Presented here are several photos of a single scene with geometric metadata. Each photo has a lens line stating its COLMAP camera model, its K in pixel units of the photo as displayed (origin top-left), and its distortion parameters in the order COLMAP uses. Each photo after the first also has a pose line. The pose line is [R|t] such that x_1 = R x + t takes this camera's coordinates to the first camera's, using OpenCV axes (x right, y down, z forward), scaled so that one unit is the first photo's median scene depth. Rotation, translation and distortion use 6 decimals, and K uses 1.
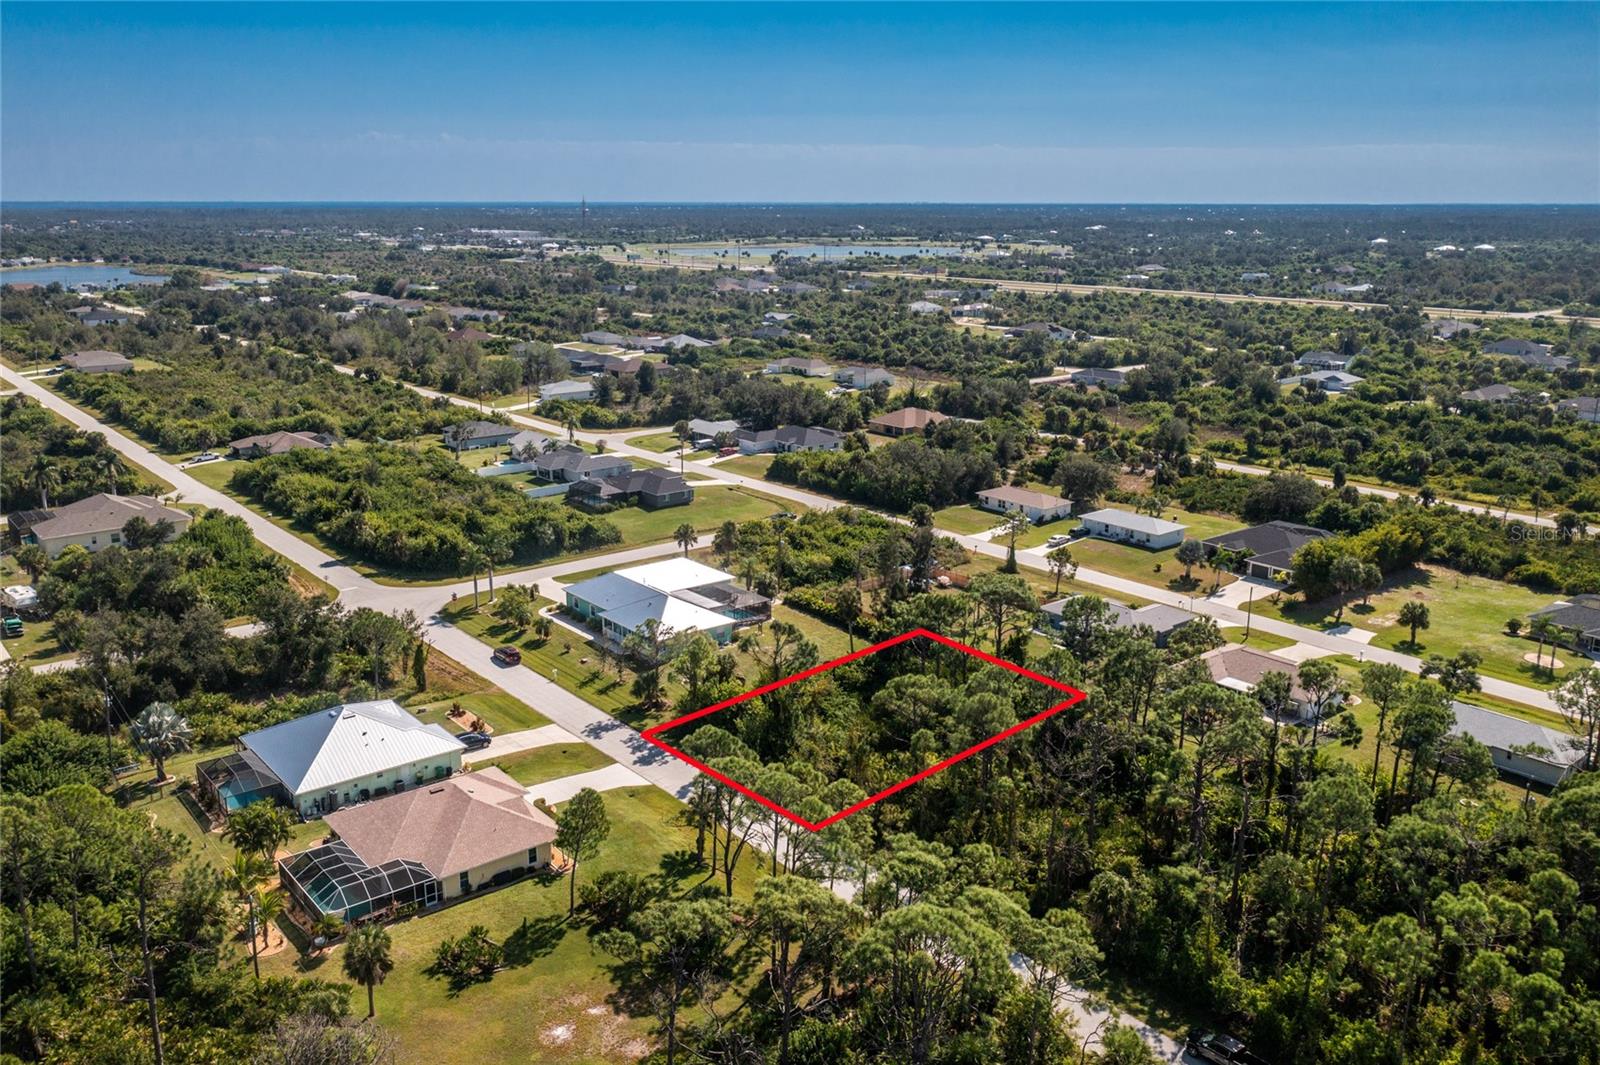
lens RADIAL K [[1283.0, 0, 800.0], [0, 1283.0, 532.5], [0, 0, 1]] dist [-0.000432, 0.002815]
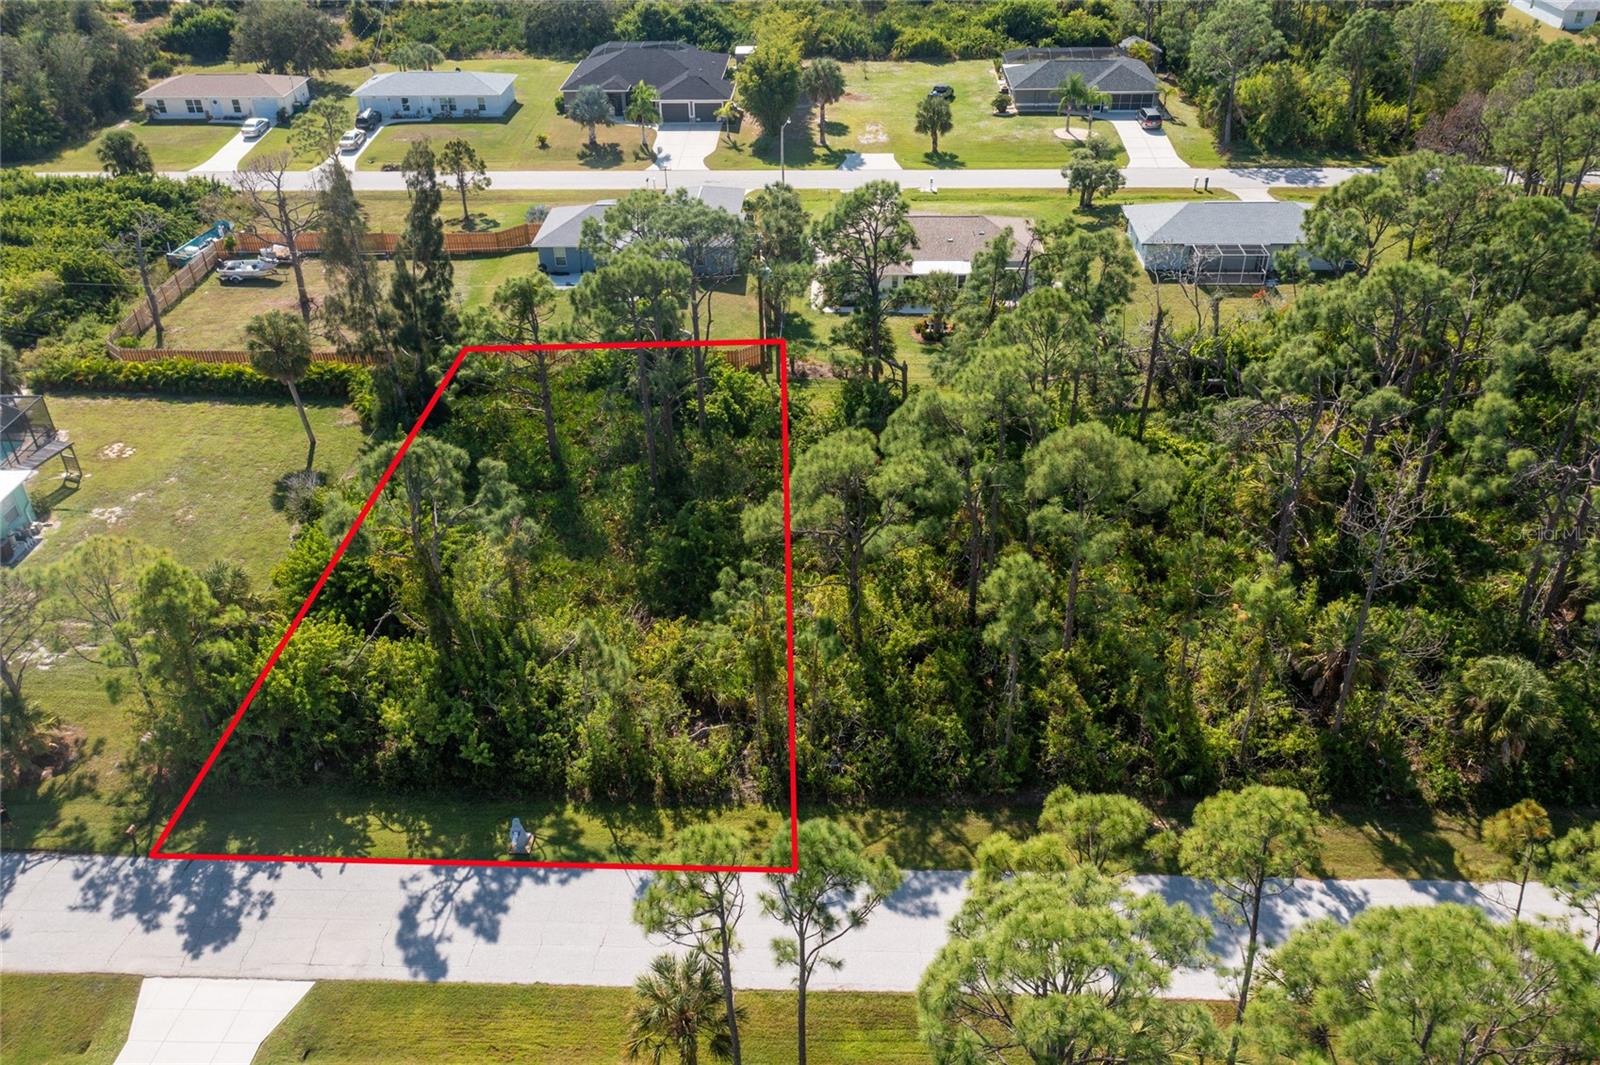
lens RADIAL K [[1266.9, 0, 800.0], [0, 1266.9, 532.5], [0, 0, 1]] dist [-0.003258, 0.005627]
pose [[0.662098, -0.423118, 0.618544, -0.105311], [0.203005, 0.895770, 0.395456, -0.020098], [-0.721398, -0.136263, 0.678982, 0.362825]]
